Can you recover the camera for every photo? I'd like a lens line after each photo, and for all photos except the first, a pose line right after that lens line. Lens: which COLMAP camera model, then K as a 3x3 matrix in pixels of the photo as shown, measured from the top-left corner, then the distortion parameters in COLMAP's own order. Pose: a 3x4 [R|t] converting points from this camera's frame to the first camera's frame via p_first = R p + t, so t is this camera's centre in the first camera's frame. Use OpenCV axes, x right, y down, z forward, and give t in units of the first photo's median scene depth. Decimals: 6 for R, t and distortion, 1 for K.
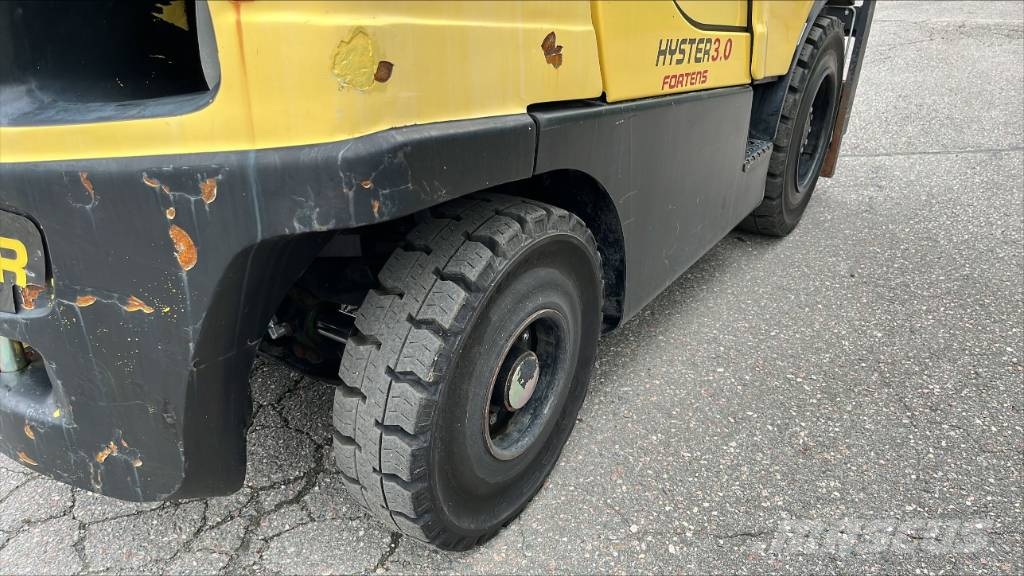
lens RADIAL K [[744.0, 0, 512.9], [0, 744.0, 292.2], [0, 0, 1]] dist [0.039085, -0.012918]
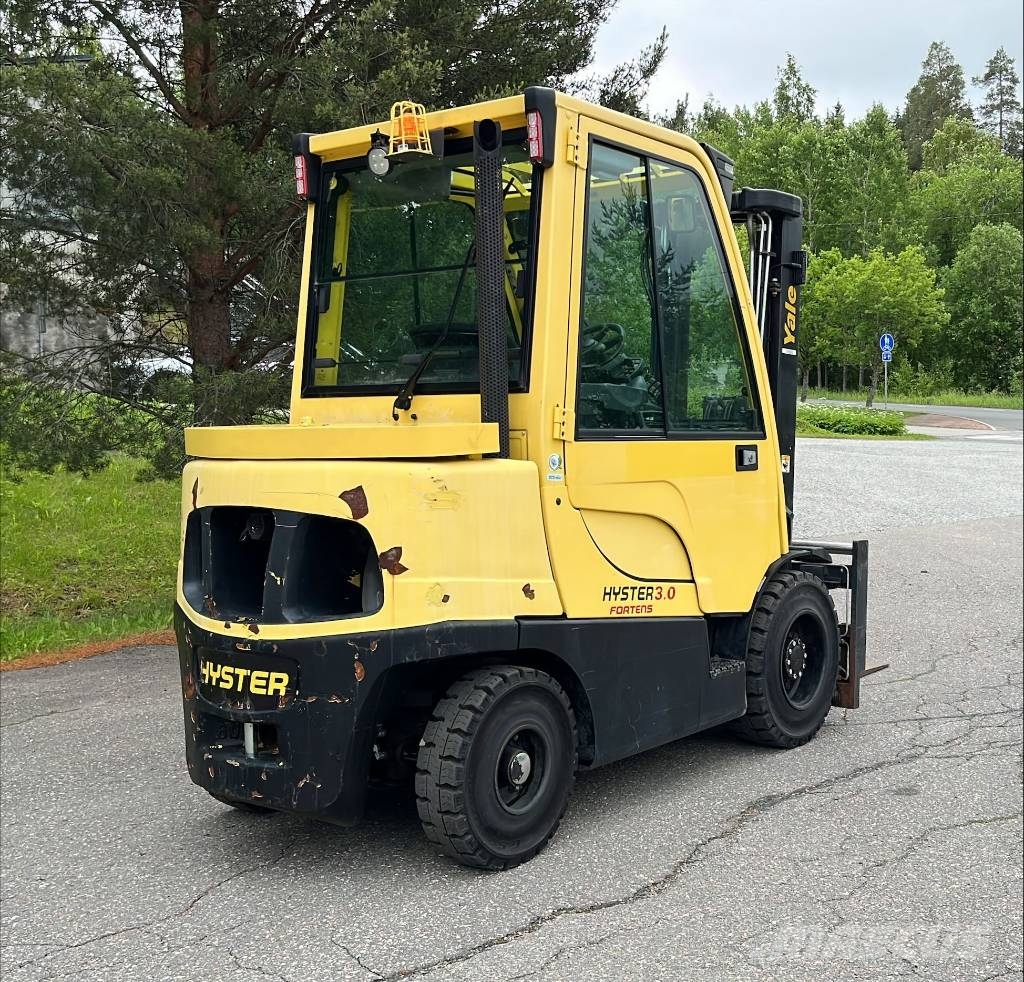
lens RADIAL K [[1281.9, 0, 615.2], [0, 1281.9, 496.9], [0, 0, 1]] dist [0.024107, 0.000000]
pose [[0.998446, -0.022163, -0.051134, 0.451121], [0.000020, 0.917665, -0.397355, 0.797221], [0.055731, 0.396736, 0.916239, -2.208581]]
